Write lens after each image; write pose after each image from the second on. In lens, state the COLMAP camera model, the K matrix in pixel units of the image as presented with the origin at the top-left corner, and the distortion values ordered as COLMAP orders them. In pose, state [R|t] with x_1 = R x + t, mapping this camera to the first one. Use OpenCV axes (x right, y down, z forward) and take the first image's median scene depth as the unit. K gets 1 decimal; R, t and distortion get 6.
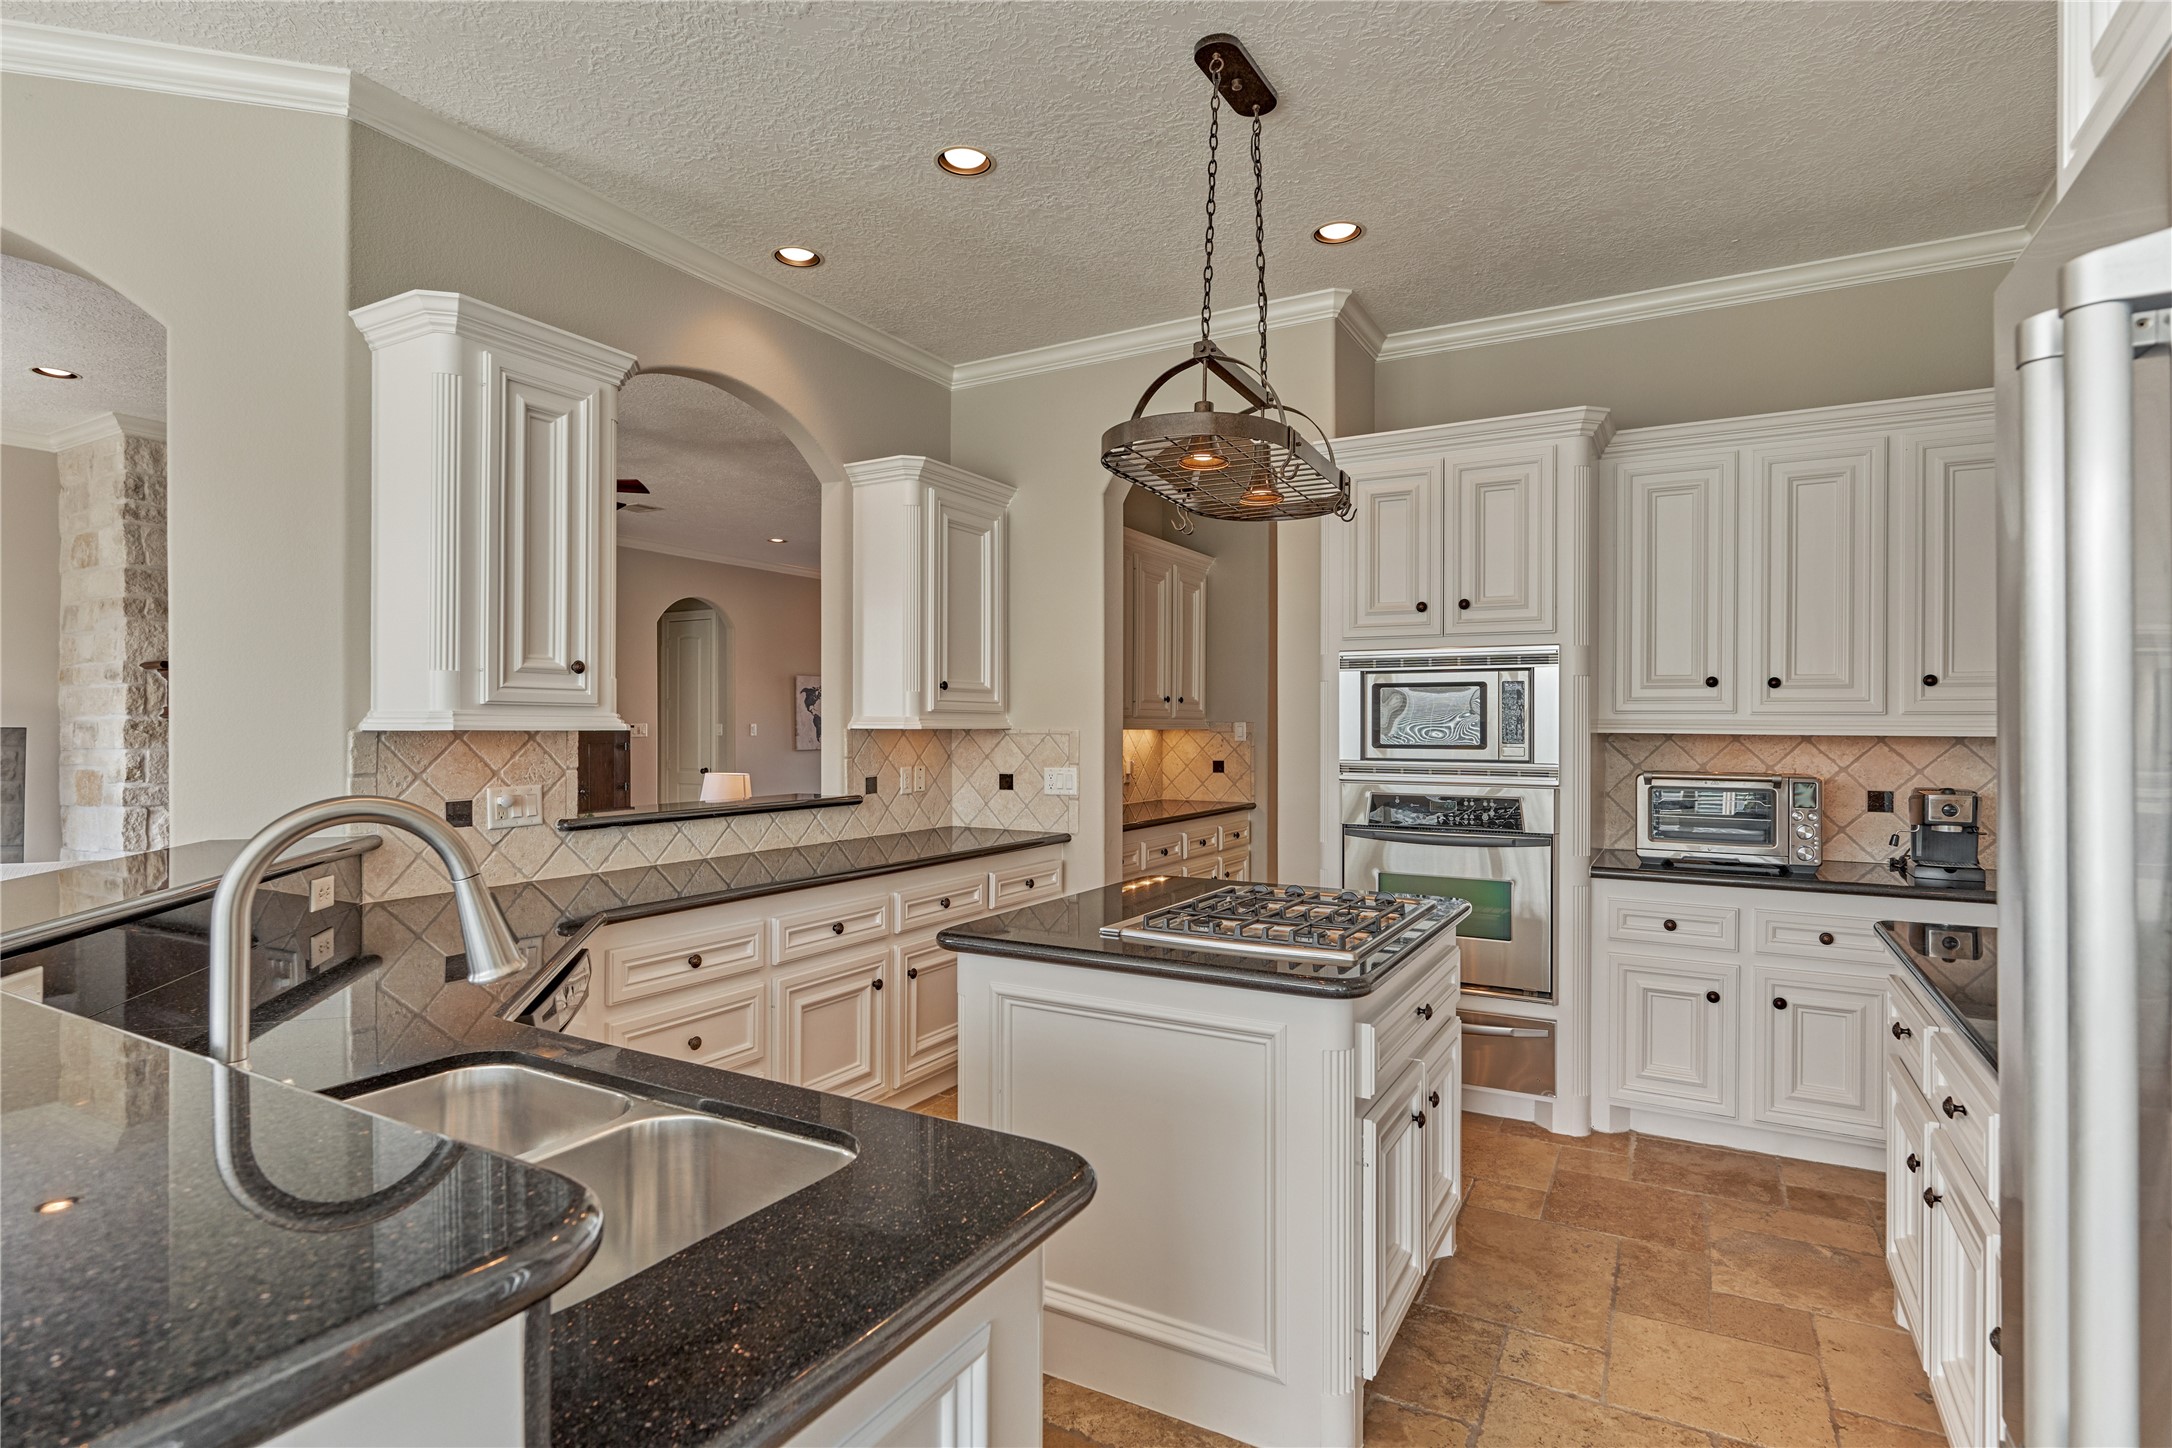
lens RADIAL K [[1079.7, 0, 1092.7], [0, 1079.7, 721.7], [0, 0, 1]] dist [-0.005900, 0.002205]
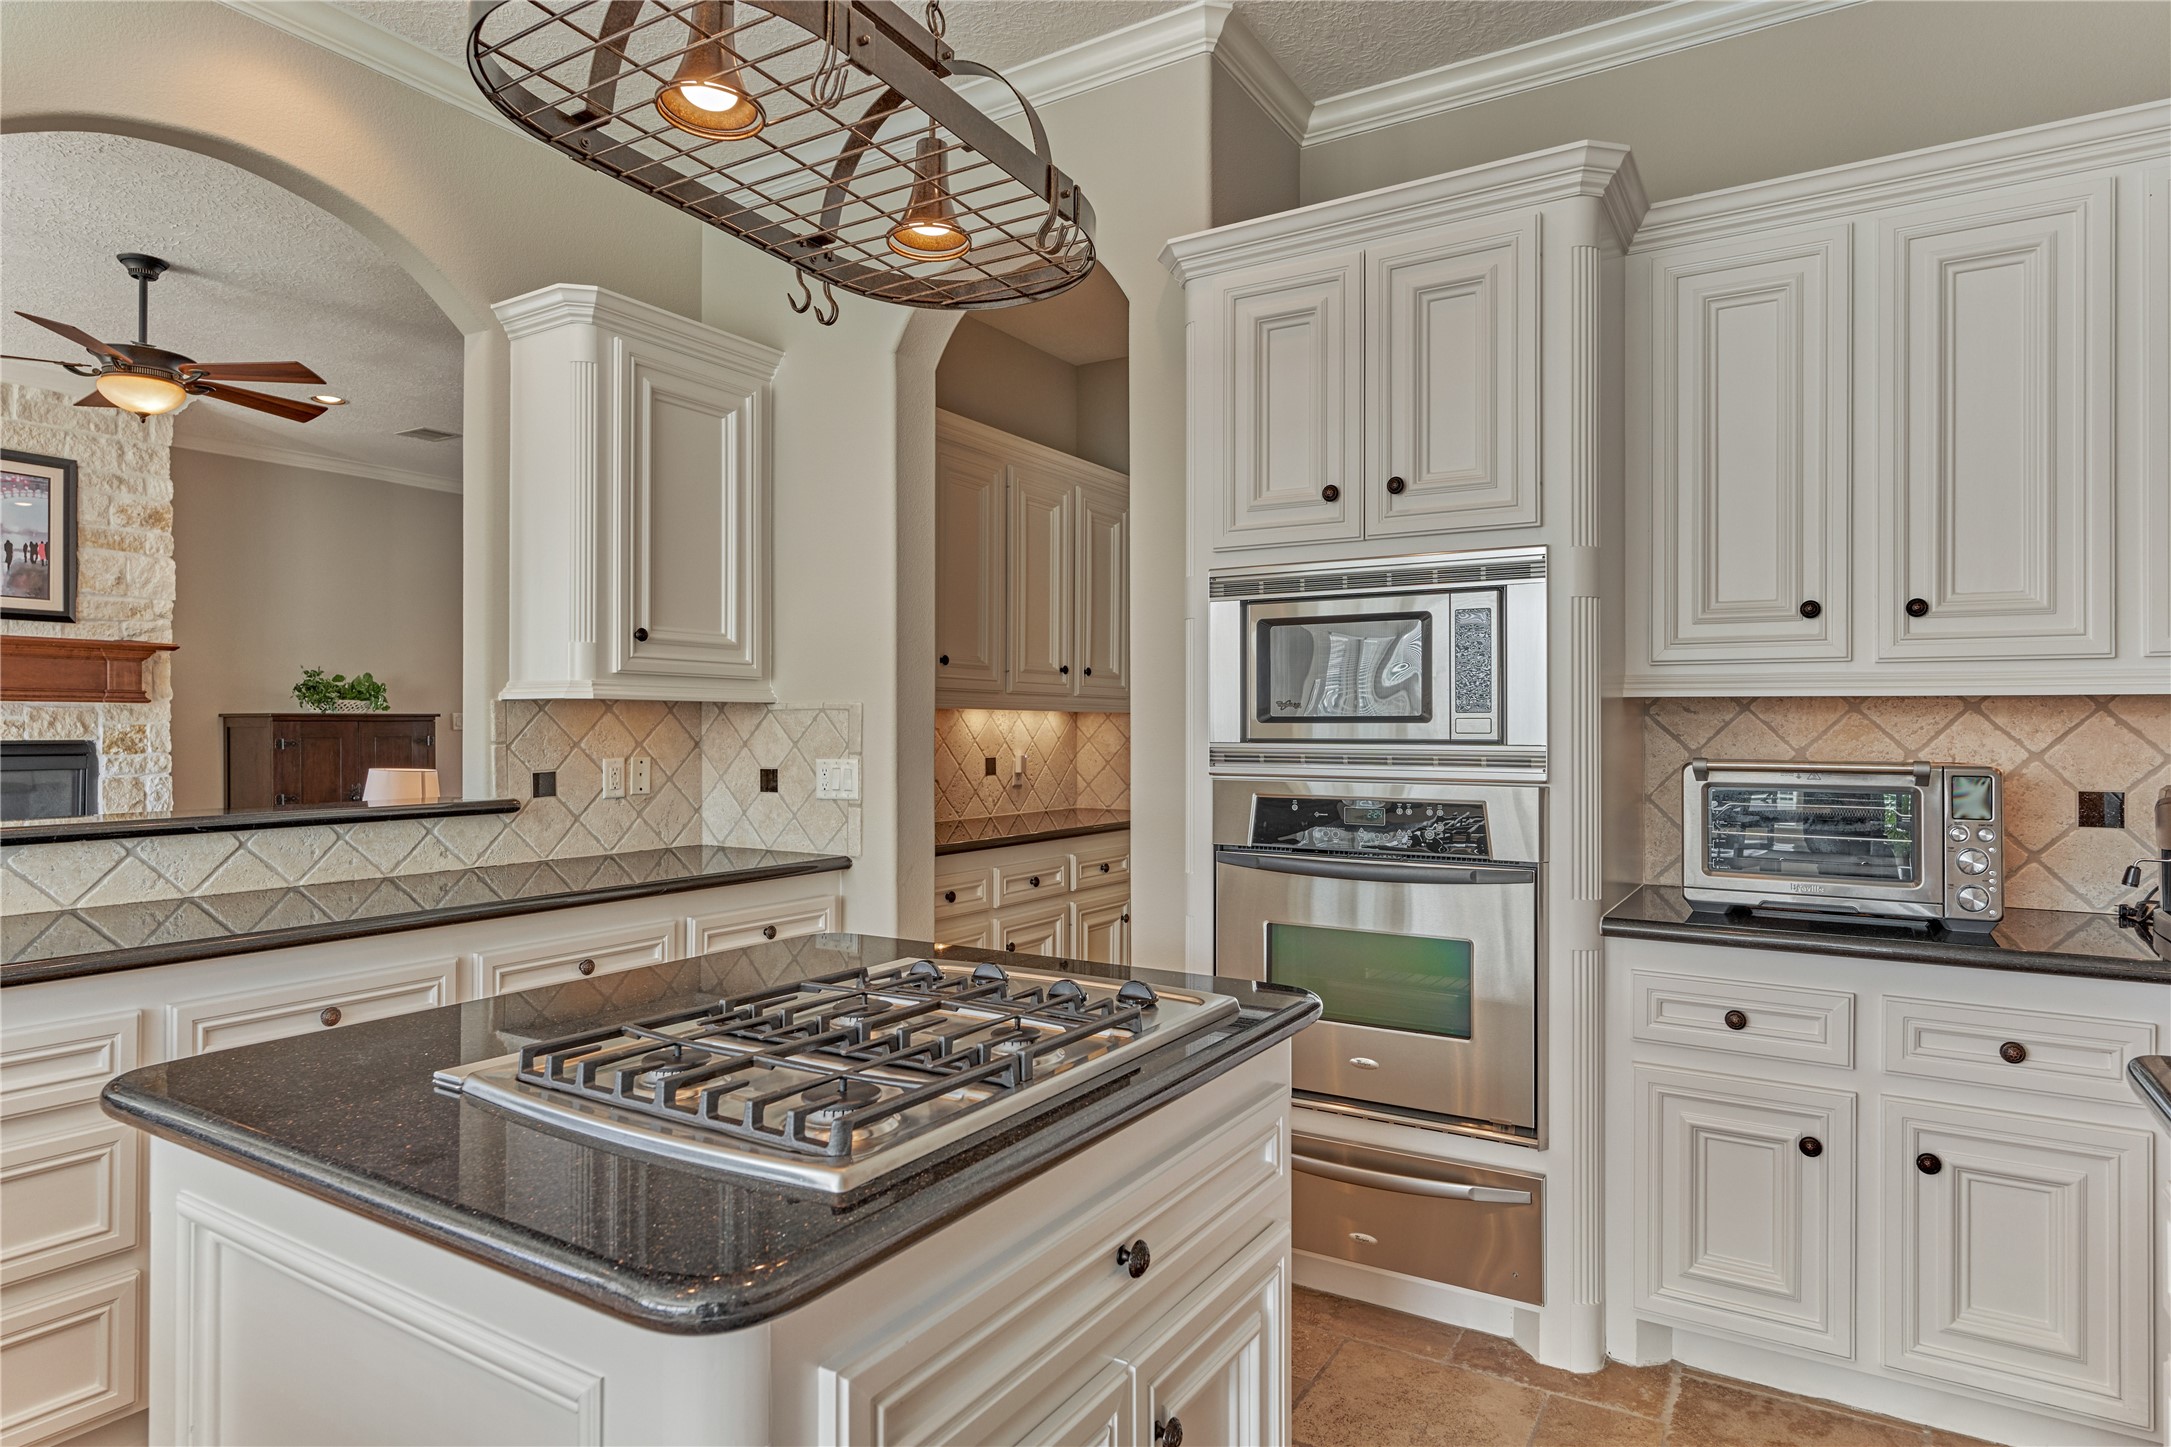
lens RADIAL K [[1214.9, 0, 1092.0], [0, 1214.9, 717.2], [0, 0, 1]] dist [0.001536, -0.001992]
pose [[0.999262, -0.001594, -0.038376, 0.189504], [0.001381, 0.999983, -0.005576, 0.024778], [0.038384, 0.005519, 0.999248, 0.291633]]
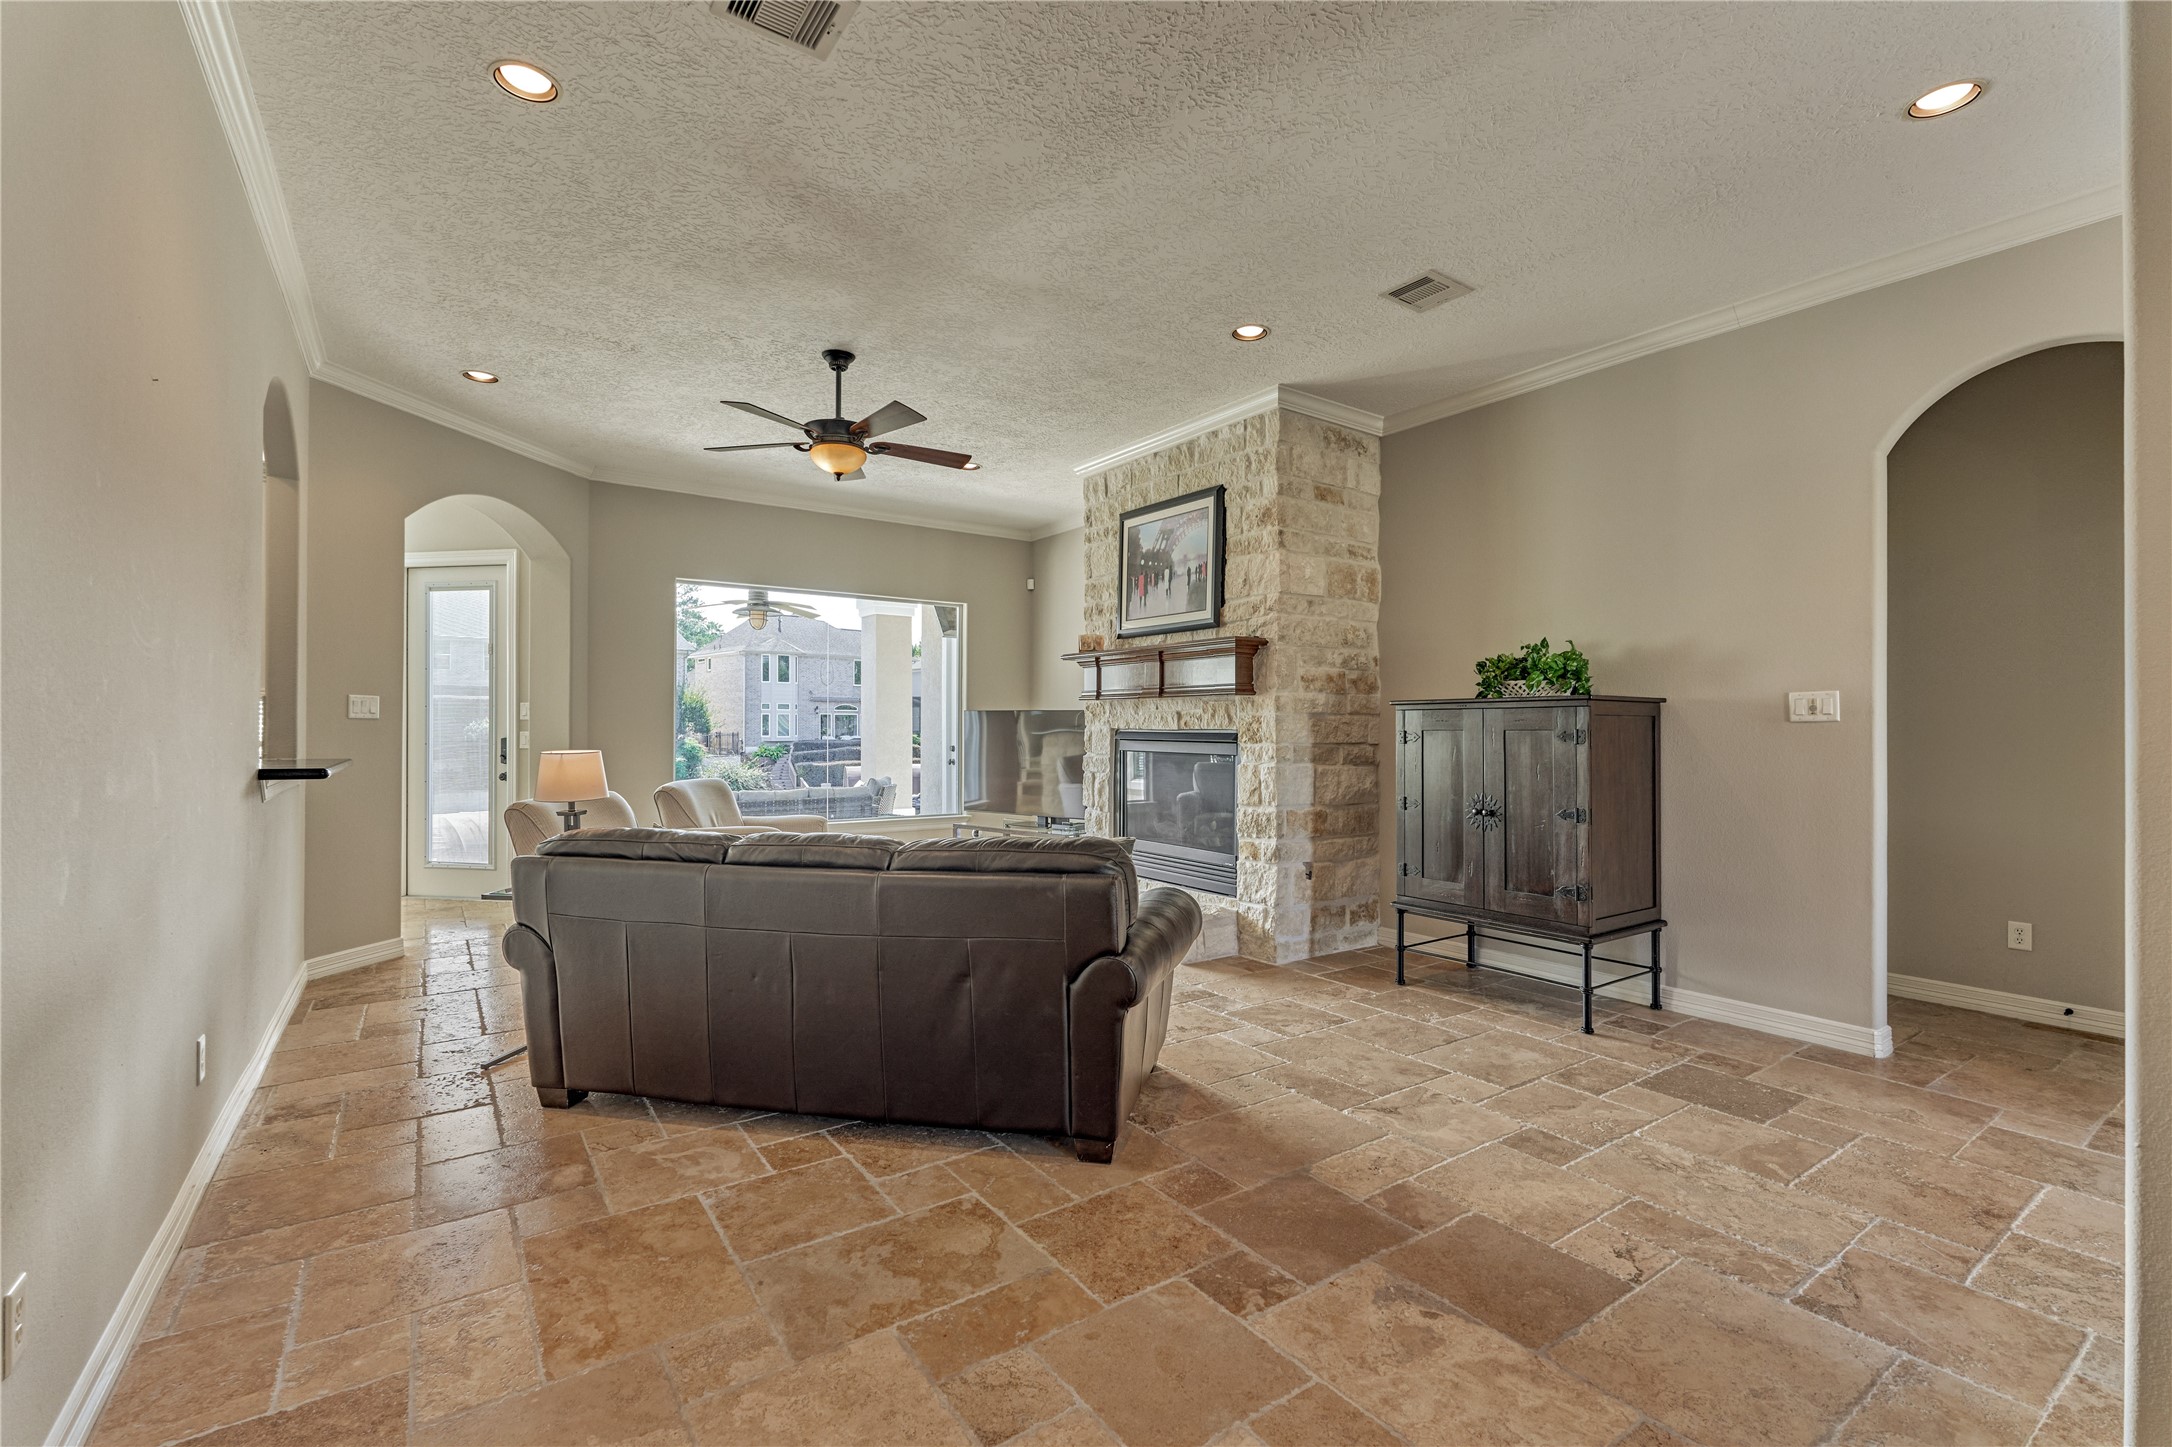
lens RADIAL K [[961.5, 0, 1092.0], [0, 961.5, 720.3], [0, 0, 1]] dist [-0.007251, 0.001067]
pose [[-0.438036, -0.008106, -0.898921, 0.173293], [0.000911, 0.999955, -0.009461, 0.043169], [0.898957, -0.004963, -0.438009, 2.203005]]
